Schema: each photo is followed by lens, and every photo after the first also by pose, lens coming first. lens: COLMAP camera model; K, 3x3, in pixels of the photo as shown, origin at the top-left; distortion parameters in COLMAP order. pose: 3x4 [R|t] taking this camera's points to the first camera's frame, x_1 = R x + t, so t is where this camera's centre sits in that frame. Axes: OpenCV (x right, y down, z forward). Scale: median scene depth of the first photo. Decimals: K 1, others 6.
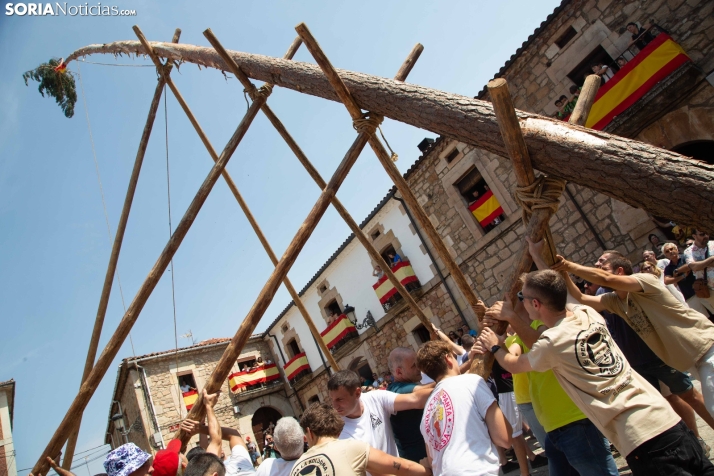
lens RADIAL K [[480.2, 0, 357.0], [0, 480.2, 238.0], [0, 0, 1]] dist [-0.129045, 0.072227]
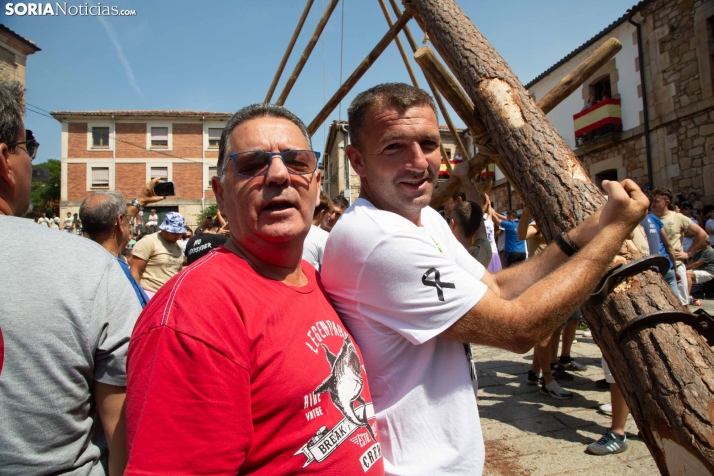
lens RADIAL K [[480.2, 0, 357.0], [0, 480.2, 238.0], [0, 0, 1]] dist [-0.129045, 0.072227]
pose [[0.855805, 0.357028, -0.374338, 0.087993], [-0.161971, 0.872194, 0.461566, -0.037067], [0.491288, -0.334378, 0.804256, -0.006708]]
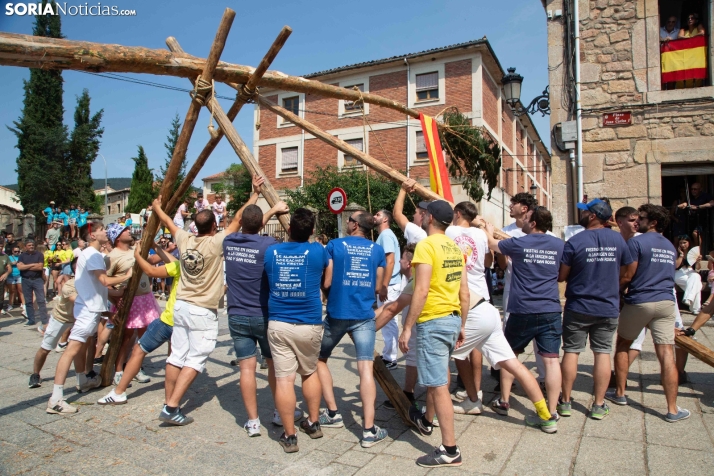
lens RADIAL K [[480.2, 0, 357.0], [0, 480.2, 238.0], [0, 0, 1]] dist [-0.129045, 0.072227]
pose [[0.394591, 0.370563, -0.840822, -0.093004], [0.179325, 0.866421, 0.466001, 0.275018], [0.901189, -0.334660, 0.275430, 0.657620]]
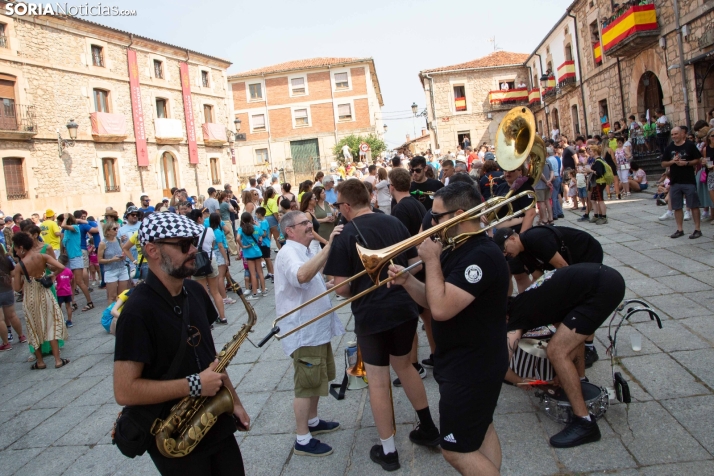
lens RADIAL K [[583.3, 0, 355.0], [0, 583.3, 196.2], [0, 0, 1]] dist [0.005679, 0.005206]
pose [[0.740684, 0.339872, -0.579547, 0.651980], [0.057515, 0.827365, 0.558712, -0.530806], [0.669387, -0.447162, 0.593268, -0.533471]]
